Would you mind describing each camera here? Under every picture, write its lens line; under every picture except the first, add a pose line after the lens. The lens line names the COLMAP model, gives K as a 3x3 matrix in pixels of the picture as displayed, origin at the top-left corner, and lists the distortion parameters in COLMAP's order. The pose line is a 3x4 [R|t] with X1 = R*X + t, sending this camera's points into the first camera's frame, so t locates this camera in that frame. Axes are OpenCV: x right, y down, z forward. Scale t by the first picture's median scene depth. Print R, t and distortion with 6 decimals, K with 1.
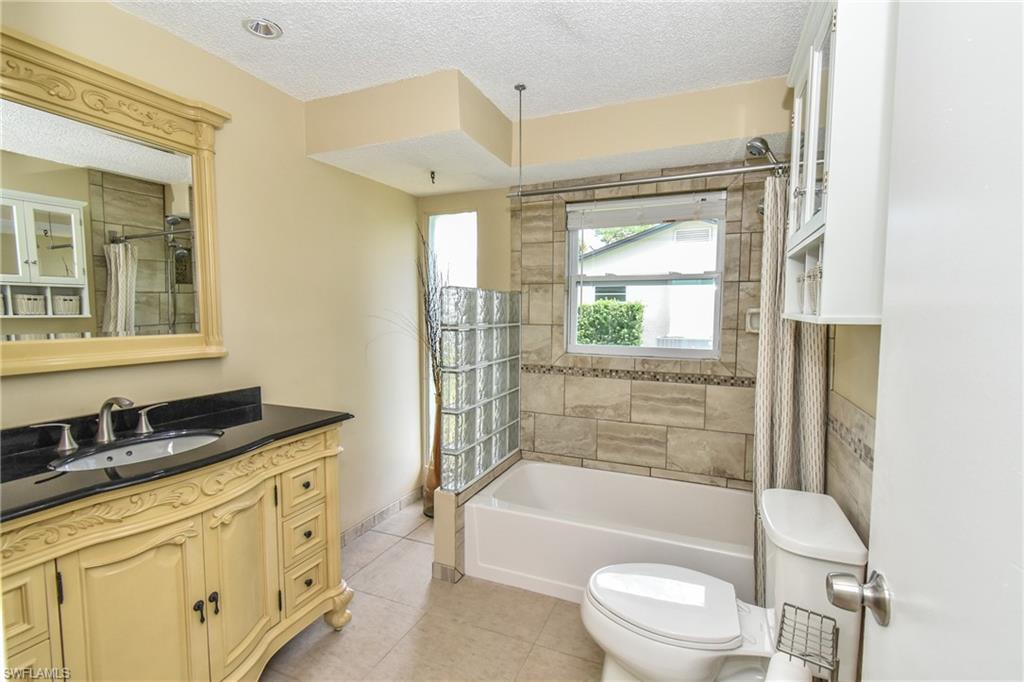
lens RADIAL K [[458.2, 0, 514.3], [0, 458.2, 341.8], [0, 0, 1]] dist [0.002987, -0.002844]
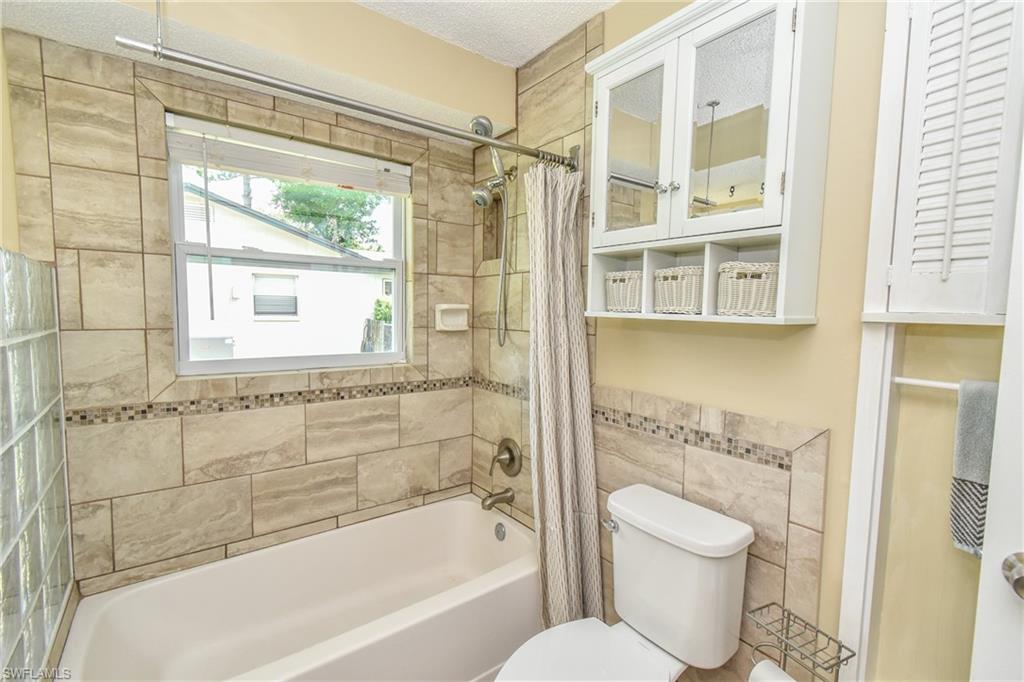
lens RADIAL K [[458.2, 0, 513.8], [0, 458.2, 344.3], [0, 0, 1]] dist [0.002987, -0.002844]
pose [[0.488342, -0.063707, 0.870324, -0.195026], [0.047026, 0.997804, 0.046652, -0.025876], [-0.871384, 0.018146, 0.490266, 0.381820]]
